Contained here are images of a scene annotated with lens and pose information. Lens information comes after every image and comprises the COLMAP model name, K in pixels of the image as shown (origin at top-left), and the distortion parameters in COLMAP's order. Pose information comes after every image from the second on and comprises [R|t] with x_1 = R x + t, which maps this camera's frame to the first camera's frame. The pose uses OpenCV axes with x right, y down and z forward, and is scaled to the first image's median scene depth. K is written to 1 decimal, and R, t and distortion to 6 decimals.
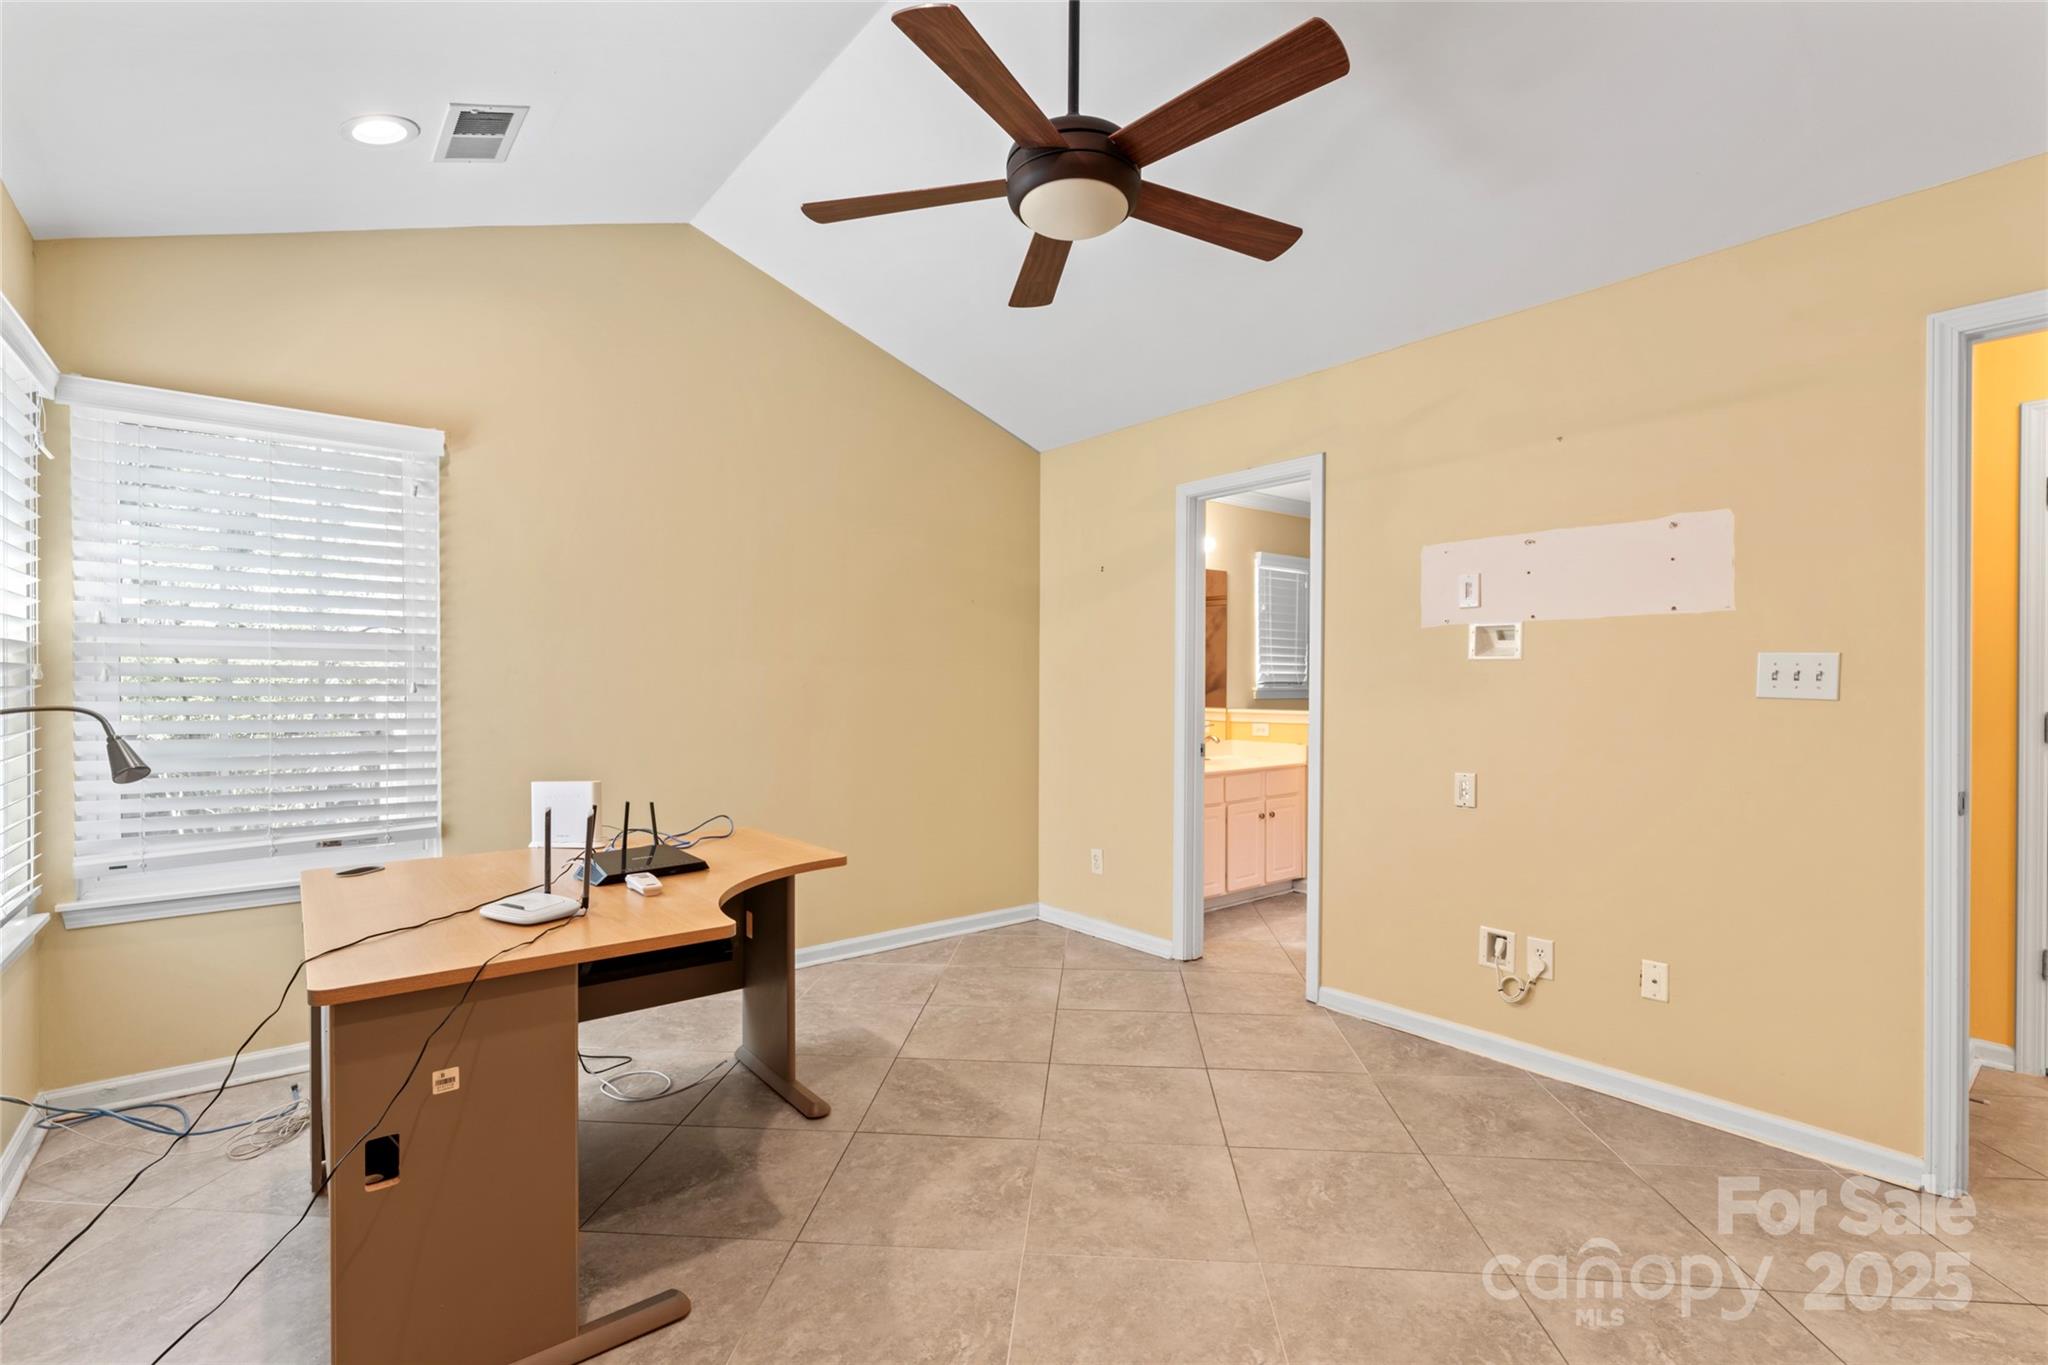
lens RADIAL K [[930.5, 0, 1025.8], [0, 930.5, 688.2], [0, 0, 1]] dist [-0.001748, -0.000792]
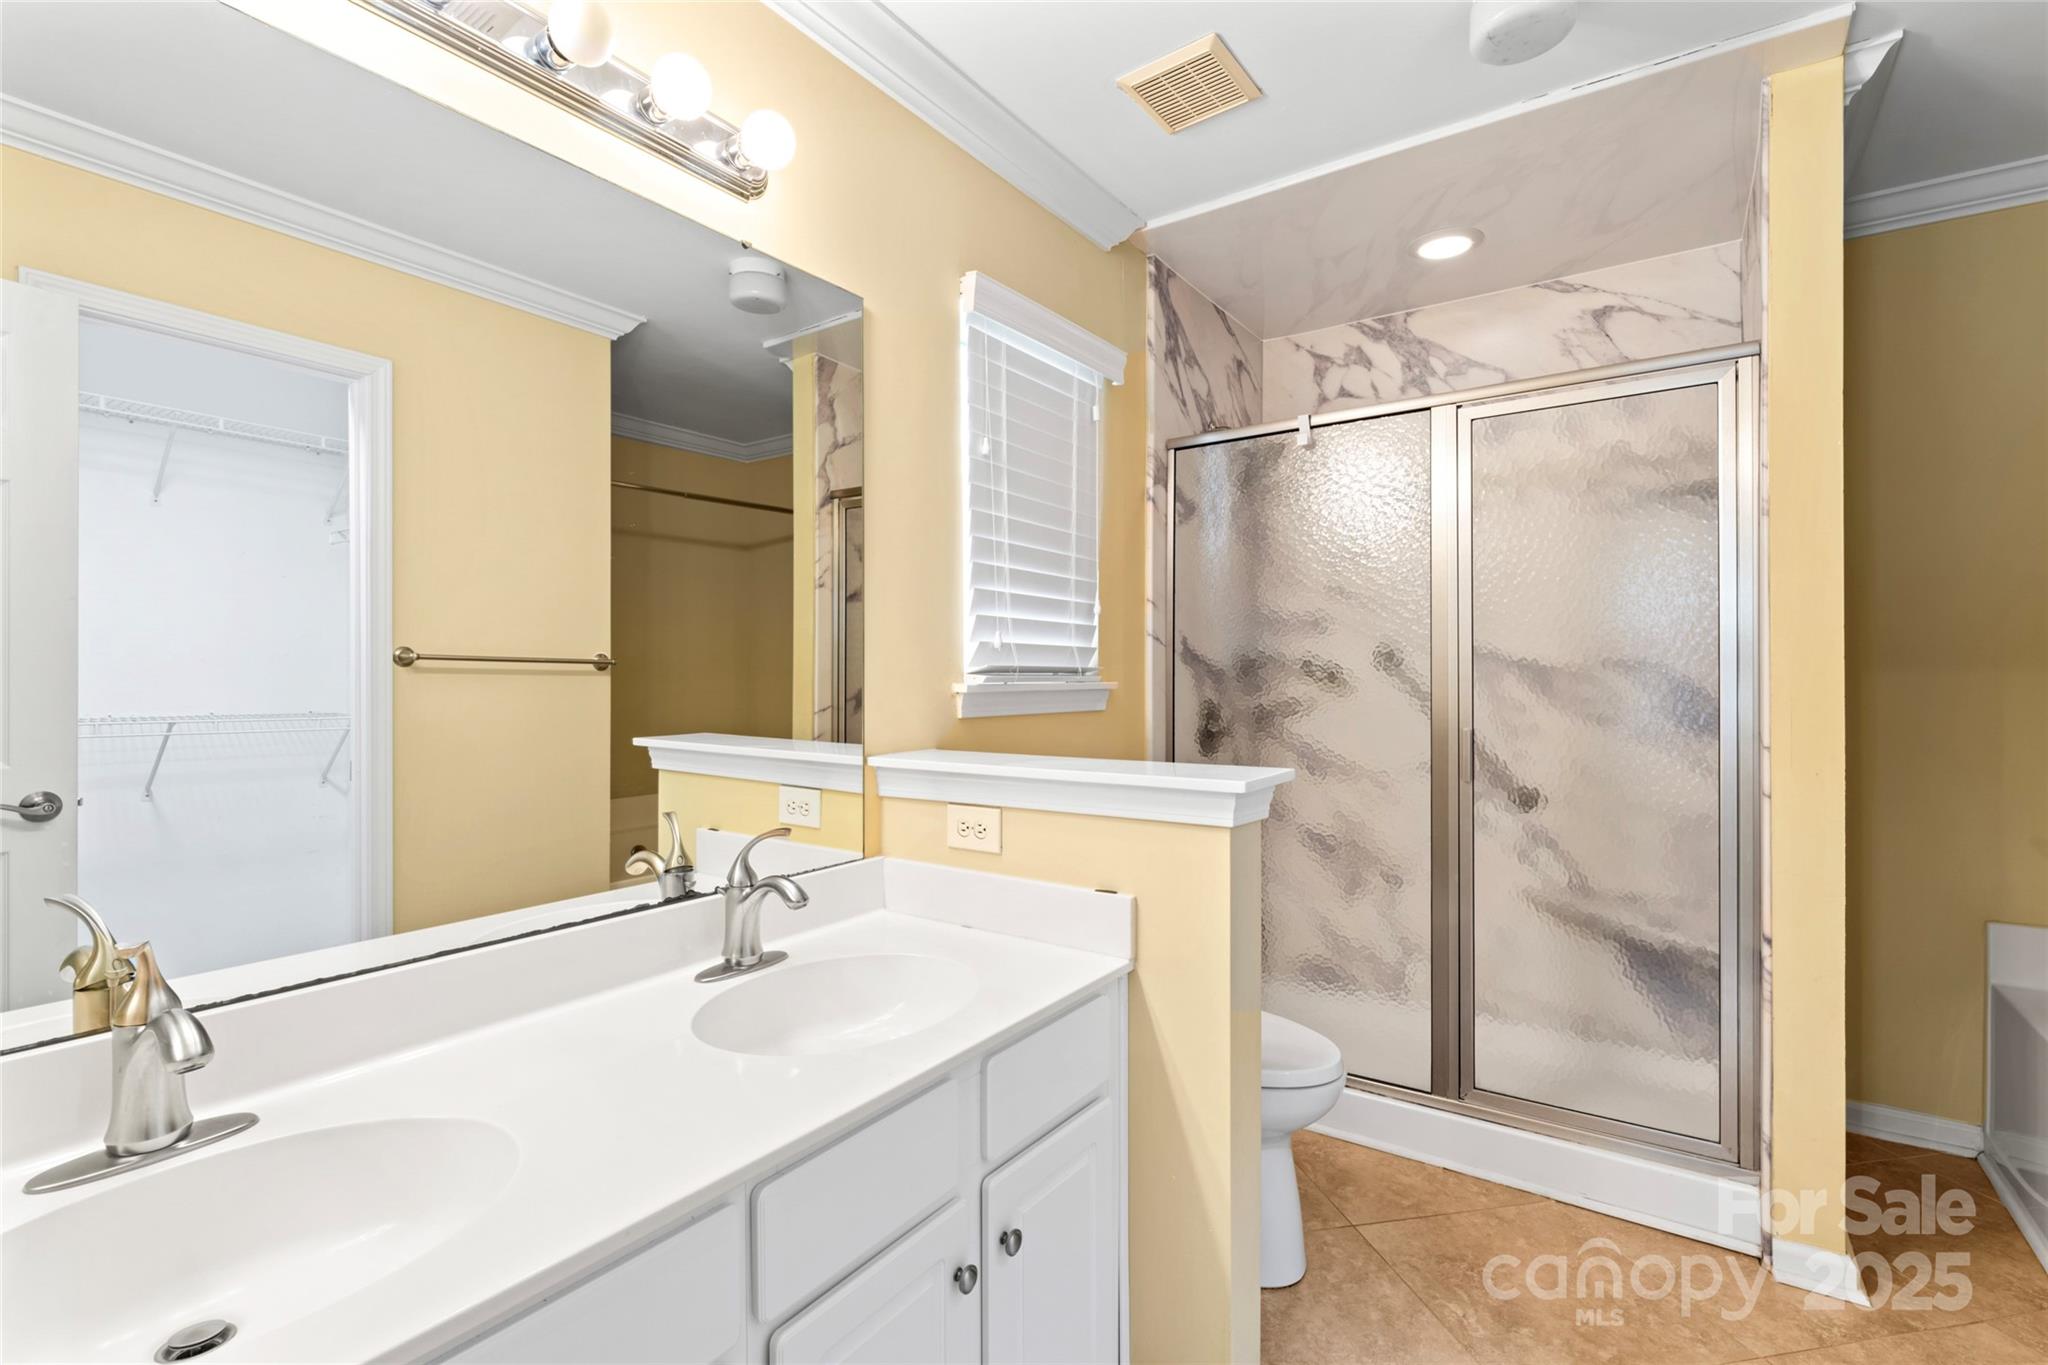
lens RADIAL K [[930.5, 0, 1024.0], [0, 930.5, 678.1], [0, 0, 1]] dist [-0.001748, -0.000792]
pose [[0.962152, -0.001711, 0.272509, 0.177785], [0.001342, 0.999998, 0.001542, -0.003183], [-0.272511, -0.001118, 0.962152, 0.673489]]
